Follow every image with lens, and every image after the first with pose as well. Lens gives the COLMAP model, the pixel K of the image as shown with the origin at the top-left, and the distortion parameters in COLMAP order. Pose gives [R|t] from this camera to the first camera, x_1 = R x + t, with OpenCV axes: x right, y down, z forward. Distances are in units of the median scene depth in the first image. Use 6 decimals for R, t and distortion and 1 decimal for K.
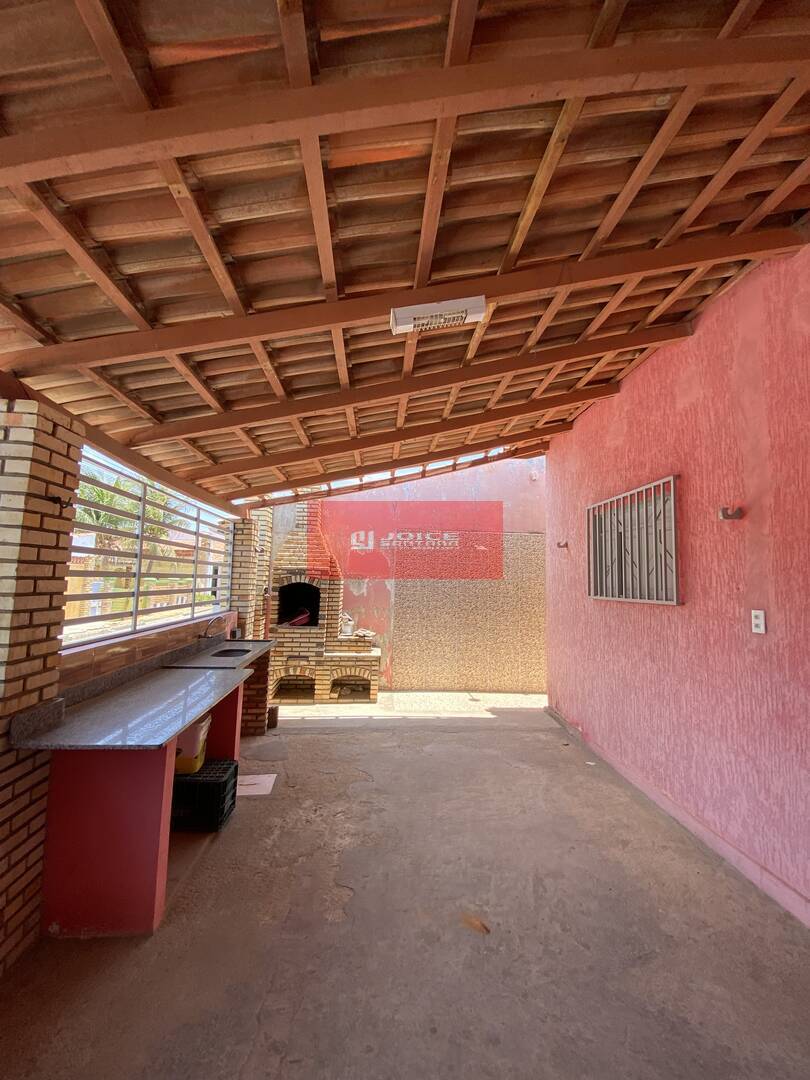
lens RADIAL K [[431.4, 0, 405.0], [0, 431.4, 540.0], [0, 0, 1]] dist [0.049425, -0.044097]
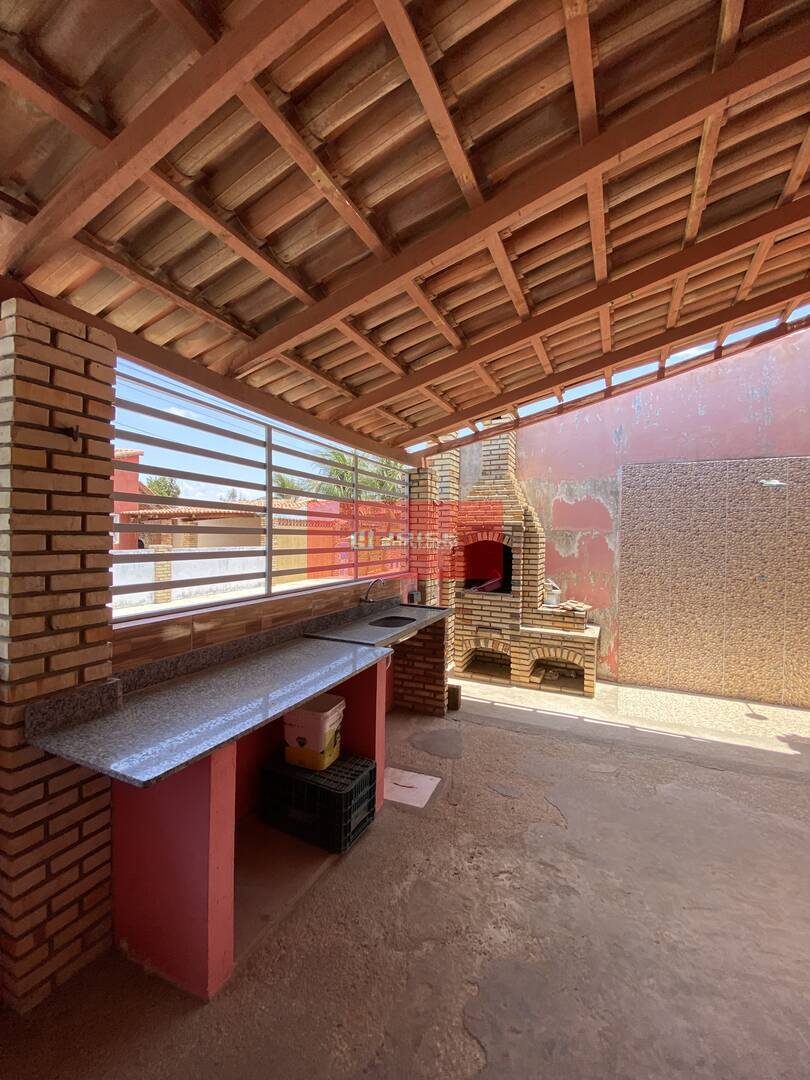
lens RADIAL K [[431.4, 0, 405.0], [0, 431.4, 540.0], [0, 0, 1]] dist [0.049425, -0.044097]
pose [[0.866144, -0.011678, -0.499658, 0.038223], [0.057390, 0.995438, 0.076218, 0.028290], [0.496489, -0.094691, 0.862863, 0.233515]]
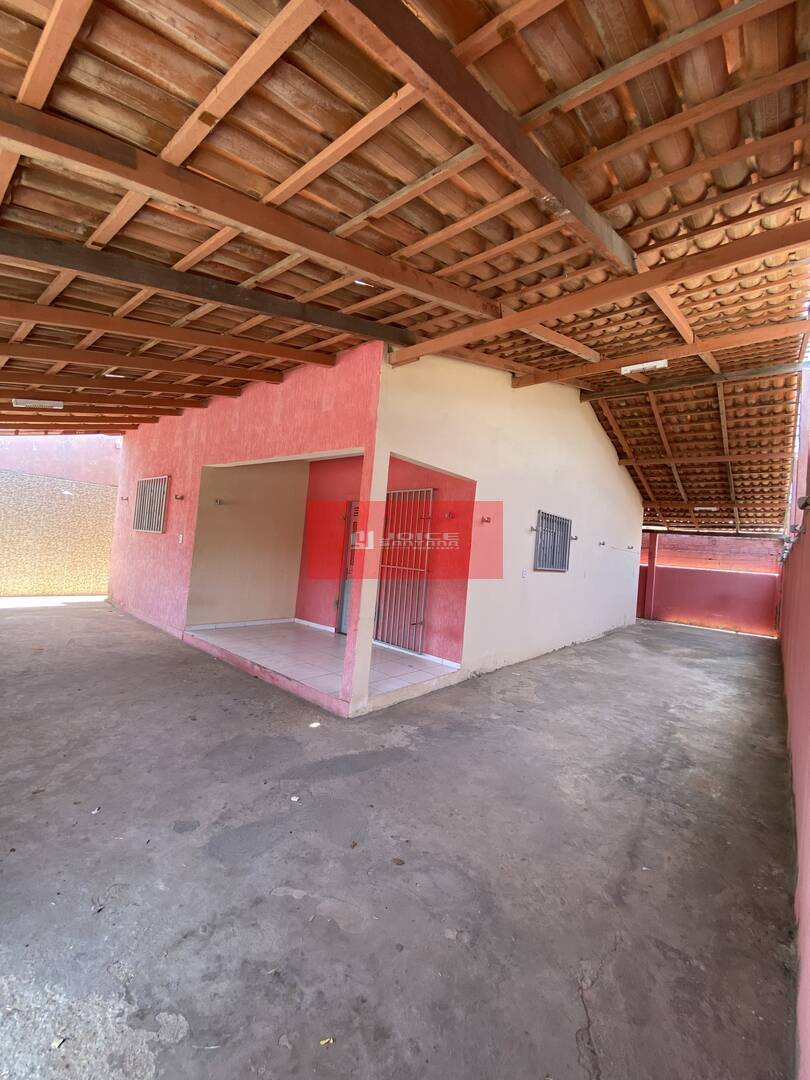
lens RADIAL K [[437.7, 0, 401.4], [0, 437.7, 538.0], [0, 0, 1]] dist [0.018660, -0.019861]
pose [[0.694596, 0.050424, 0.717631, -0.093963], [-0.134207, 0.989111, 0.060399, -0.079372], [-0.706771, -0.138264, 0.693800, -0.888511]]
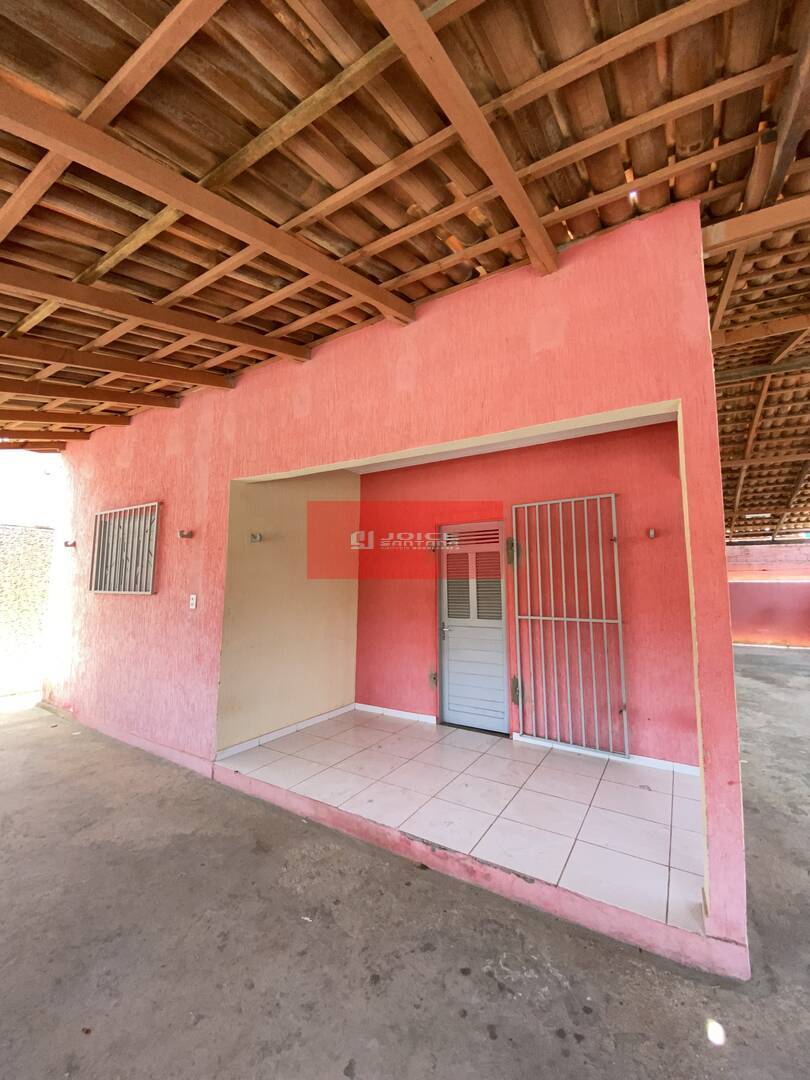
lens RADIAL K [[437.7, 0, 401.4], [0, 437.7, 538.0], [0, 0, 1]] dist [0.018660, -0.019861]
pose [[0.576358, 0.060565, 0.814950, -0.048016], [-0.069087, 0.997291, -0.025256, -0.031048], [-0.814272, -0.041746, 0.578981, -0.280031]]
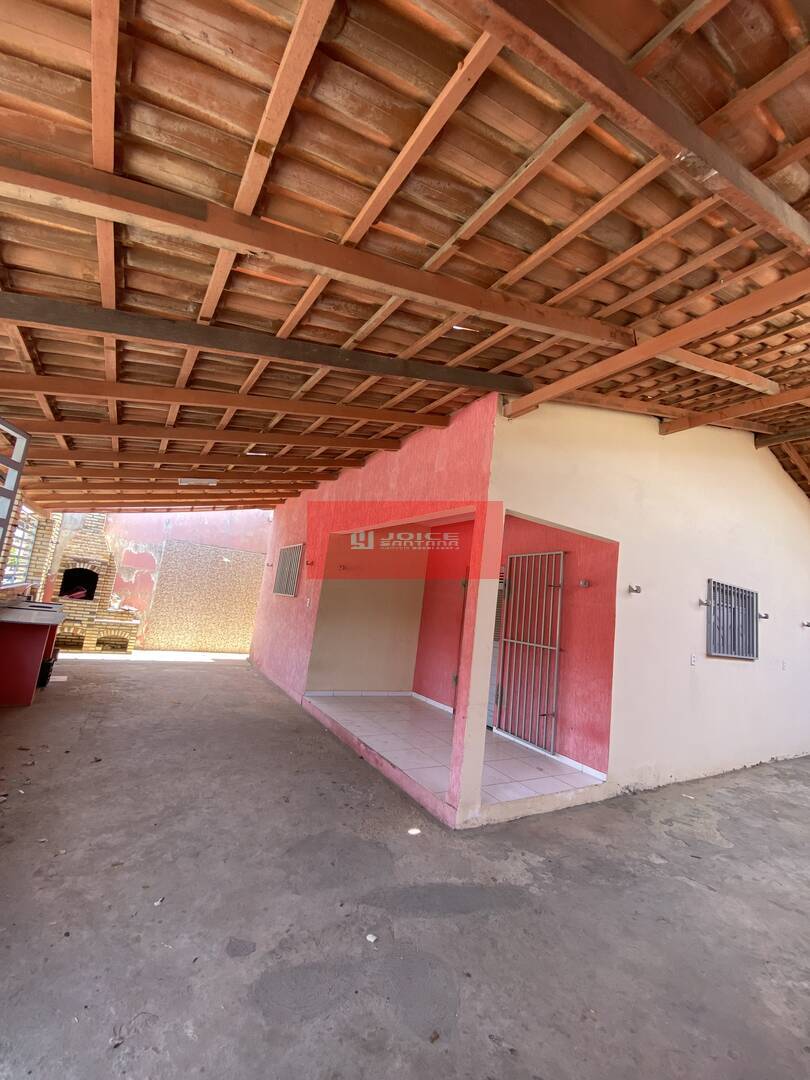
lens RADIAL K [[437.7, 0, 401.4], [0, 437.7, 538.0], [0, 0, 1]] dist [0.018660, -0.019861]
pose [[0.875404, 0.148878, 0.459894, -0.008834], [-0.139895, 0.988705, -0.053777, -0.076272], [-0.462706, -0.017260, 0.886344, -0.848271]]
